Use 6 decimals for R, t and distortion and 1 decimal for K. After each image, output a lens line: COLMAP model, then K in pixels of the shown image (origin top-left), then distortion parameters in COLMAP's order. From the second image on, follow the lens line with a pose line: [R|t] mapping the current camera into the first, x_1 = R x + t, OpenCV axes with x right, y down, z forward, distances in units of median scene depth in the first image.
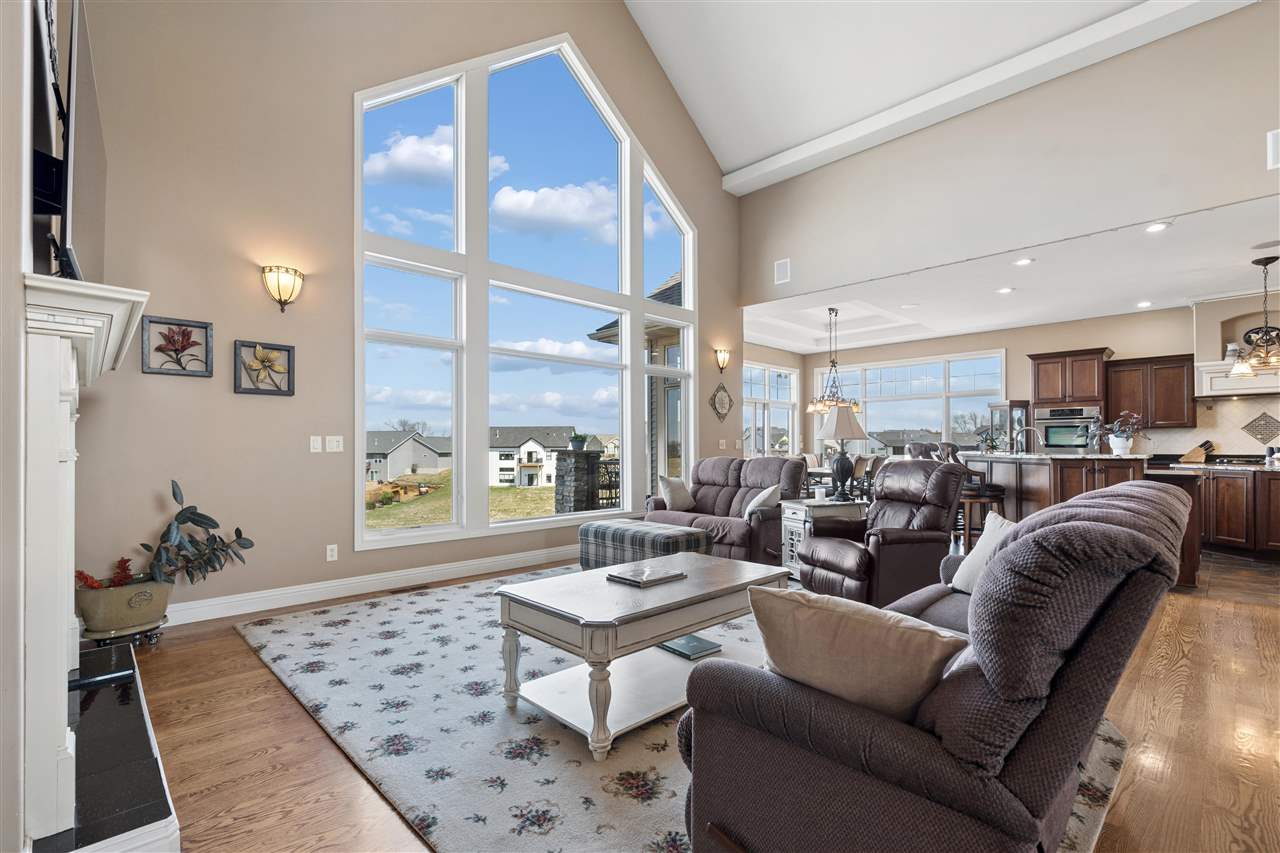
lens RADIAL K [[587.7, 0, 637.3], [0, 587.7, 432.9], [0, 0, 1]] dist [-0.006553, -0.000957]
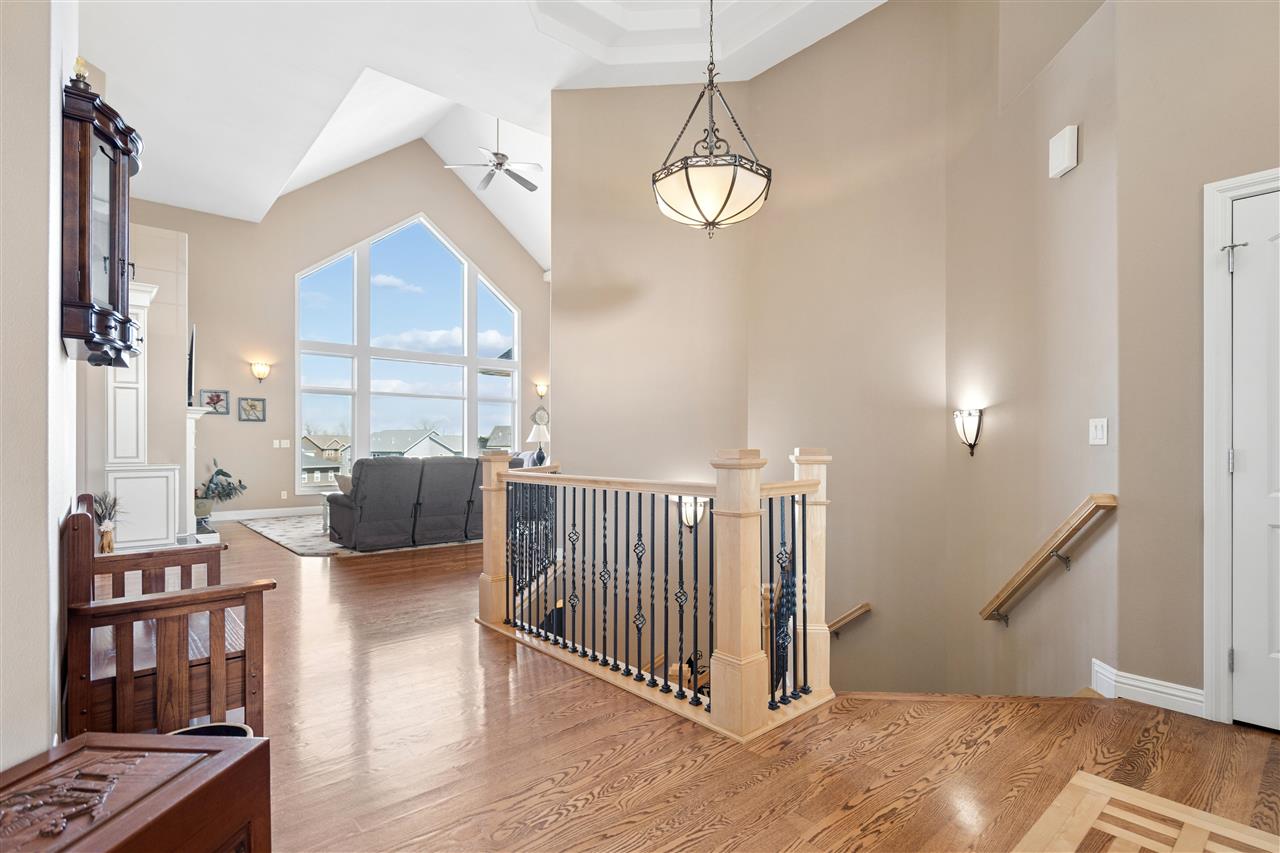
lens RADIAL K [[635.3, 0, 641.0], [0, 635.3, 435.5], [0, 0, 1]] dist [-0.005803, -0.000725]
pose [[0.998165, 0.002330, -0.060511, 1.050086], [-0.001961, 0.999979, 0.006149, -0.031554], [0.060524, -0.006019, 0.998149, -1.401719]]
